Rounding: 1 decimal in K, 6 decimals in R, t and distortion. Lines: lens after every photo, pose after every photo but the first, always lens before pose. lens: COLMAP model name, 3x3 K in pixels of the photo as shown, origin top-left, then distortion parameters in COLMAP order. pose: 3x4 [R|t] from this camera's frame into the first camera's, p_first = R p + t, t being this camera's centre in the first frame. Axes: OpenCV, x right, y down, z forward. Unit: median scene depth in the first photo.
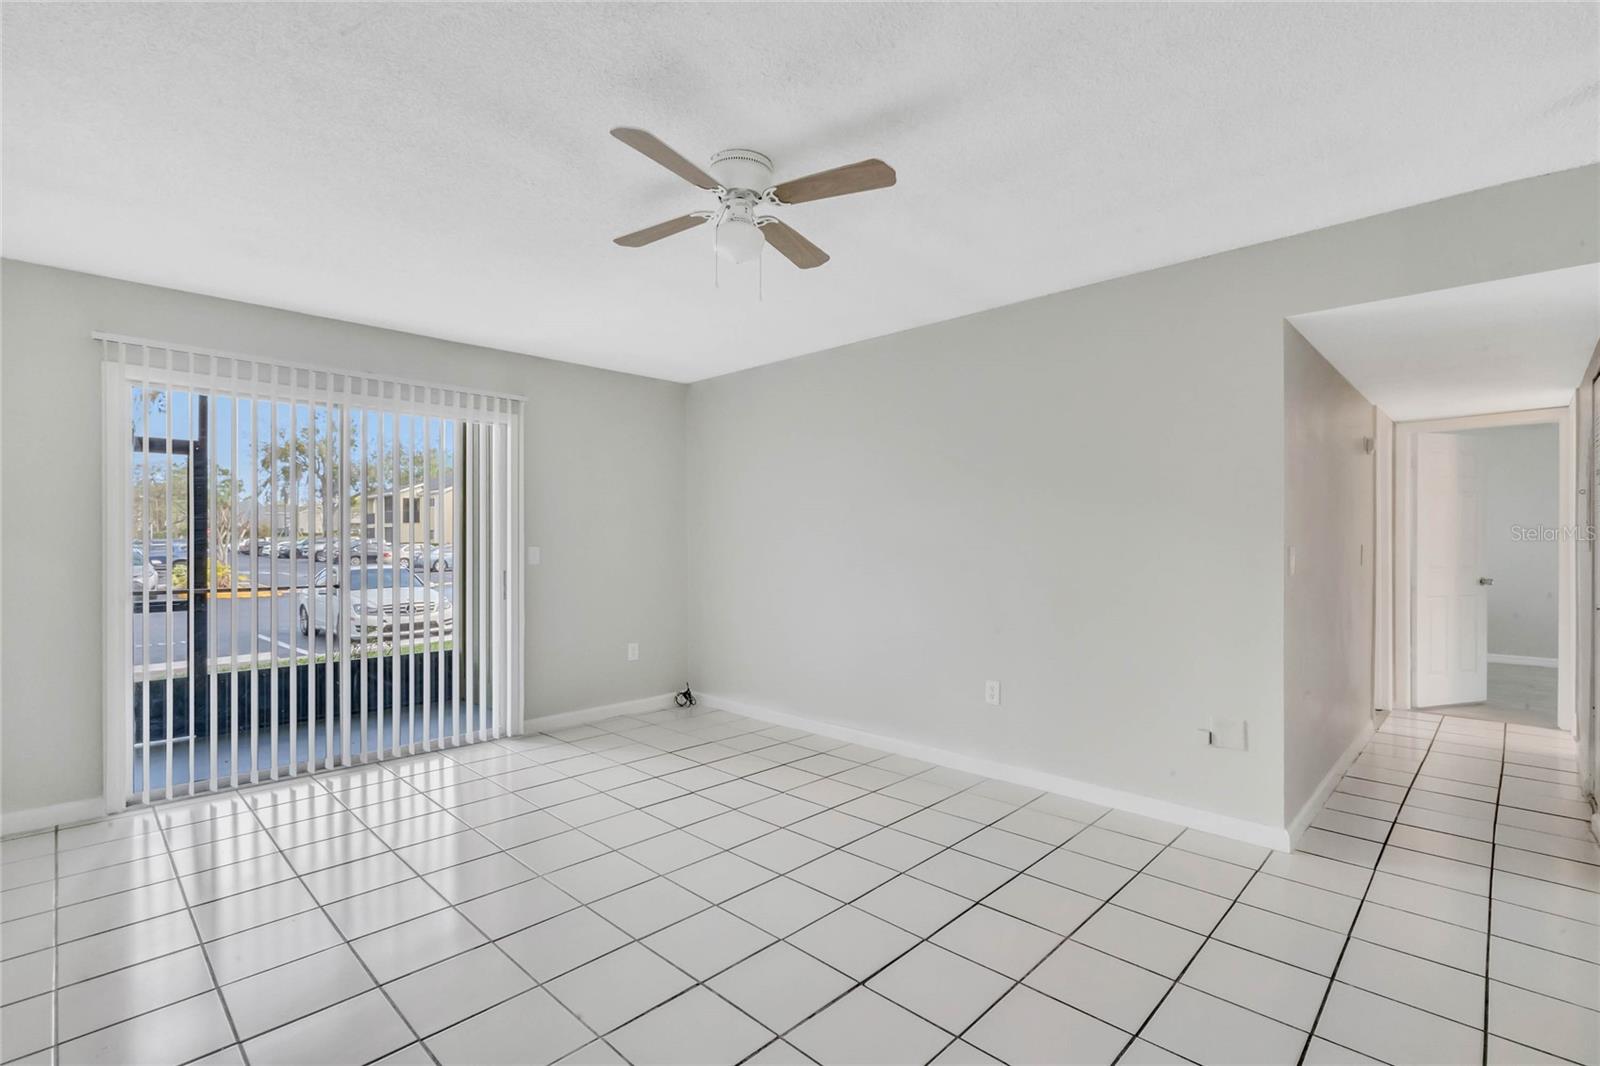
lens RADIAL K [[740.0, 0, 795.8], [0, 740.0, 523.5], [0, 0, 1]] dist [0.003831, 0.001117]
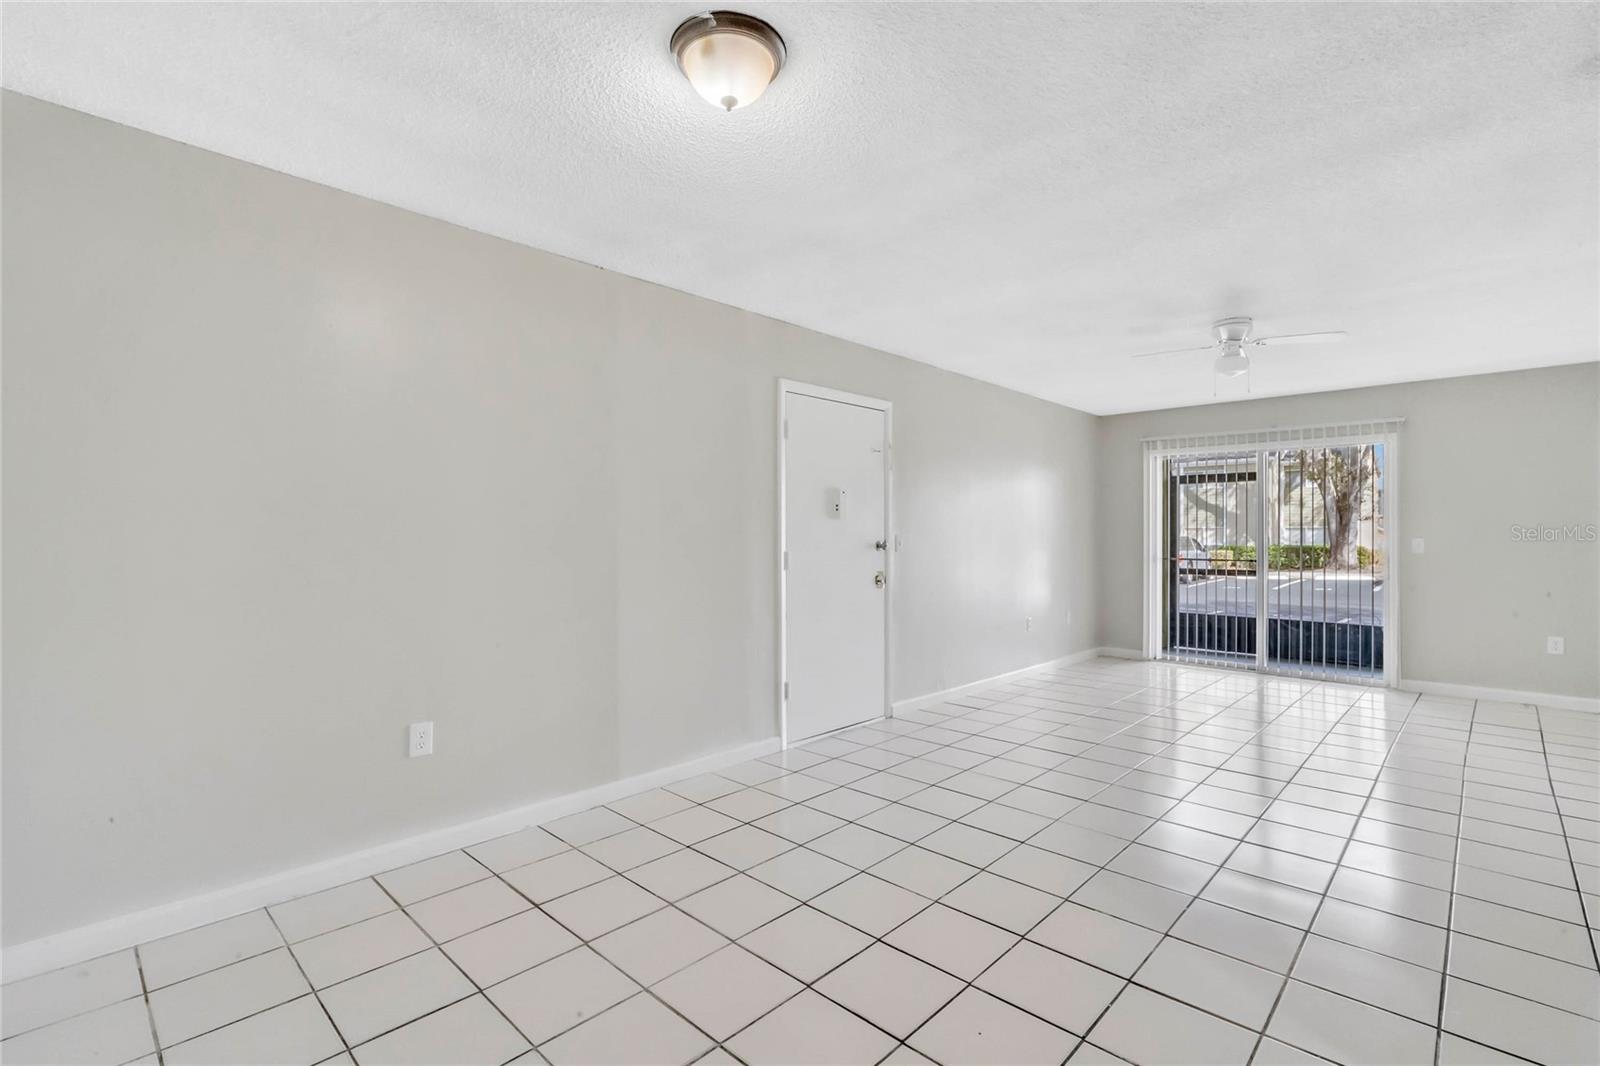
lens RADIAL K [[740.0, 0, 792.5], [0, 740.0, 532.8], [0, 0, 1]] dist [0.003831, 0.001117]
pose [[0.014102, -0.005679, -0.999884, 0.795736], [0.021019, 0.999765, -0.005382, 0.005979], [0.999680, -0.020941, 0.014218, -0.033638]]
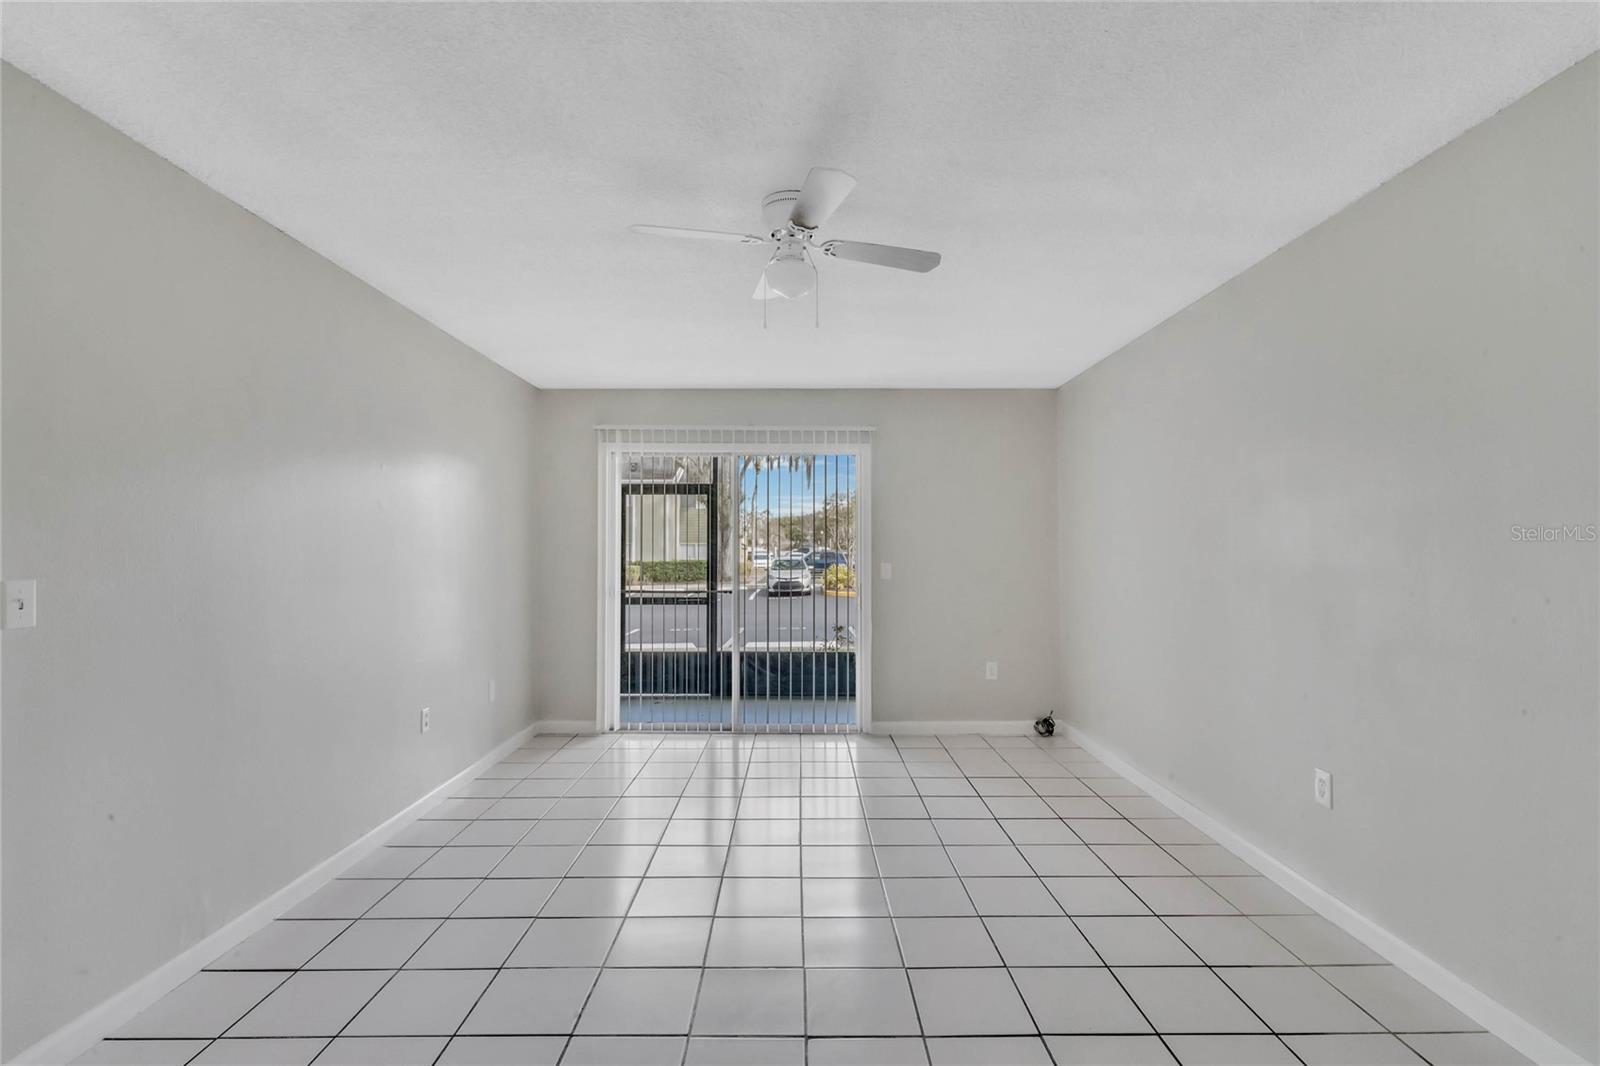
lens RADIAL K [[740.0, 0, 799.2], [0, 740.0, 540.0], [0, 0, 1]] dist [0.003831, 0.001117]
pose [[0.699702, -0.012047, -0.714333, 0.317239], [0.017487, 0.999847, 0.000268, -0.005404], [0.714220, -0.012679, 0.699806, 0.140592]]
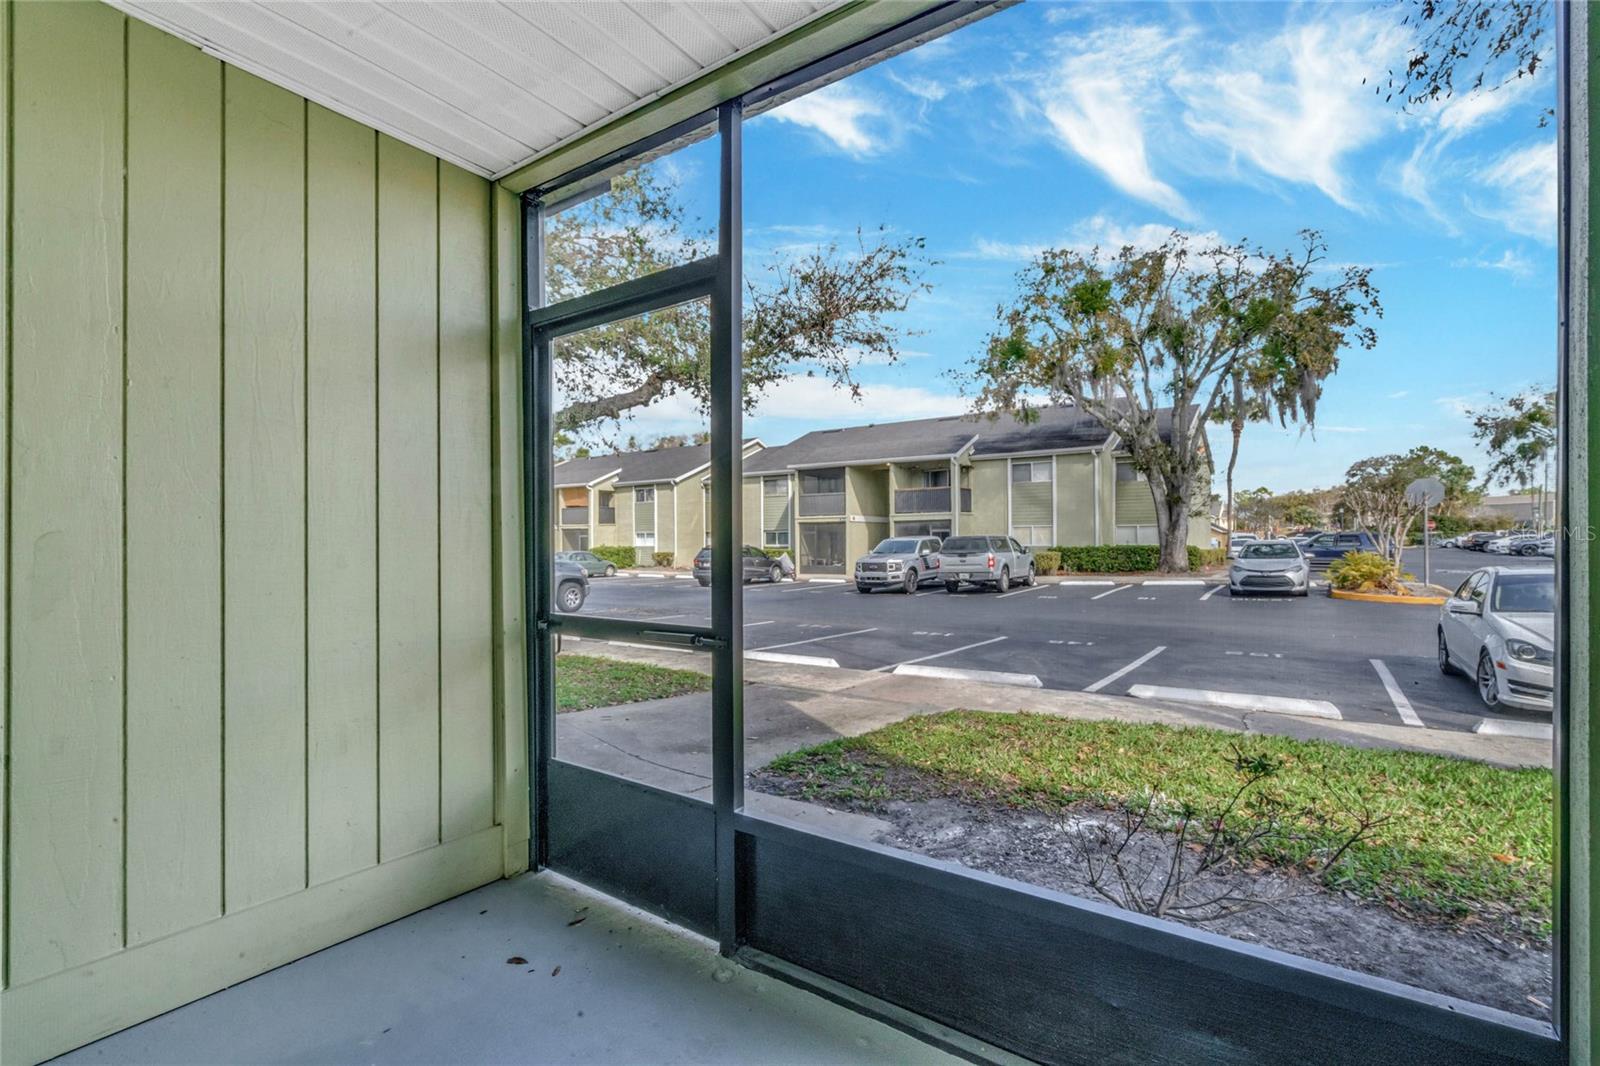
lens RADIAL K [[740.0, 0, 800.2], [0, 740.0, 525.9], [0, 0, 1]] dist [0.003831, 0.001117]
pose [[0.167589, -0.018030, -0.985692, -0.322558], [0.023750, 0.999616, -0.014247, 0.043407], [0.985571, -0.021023, 0.167953, 0.942239]]
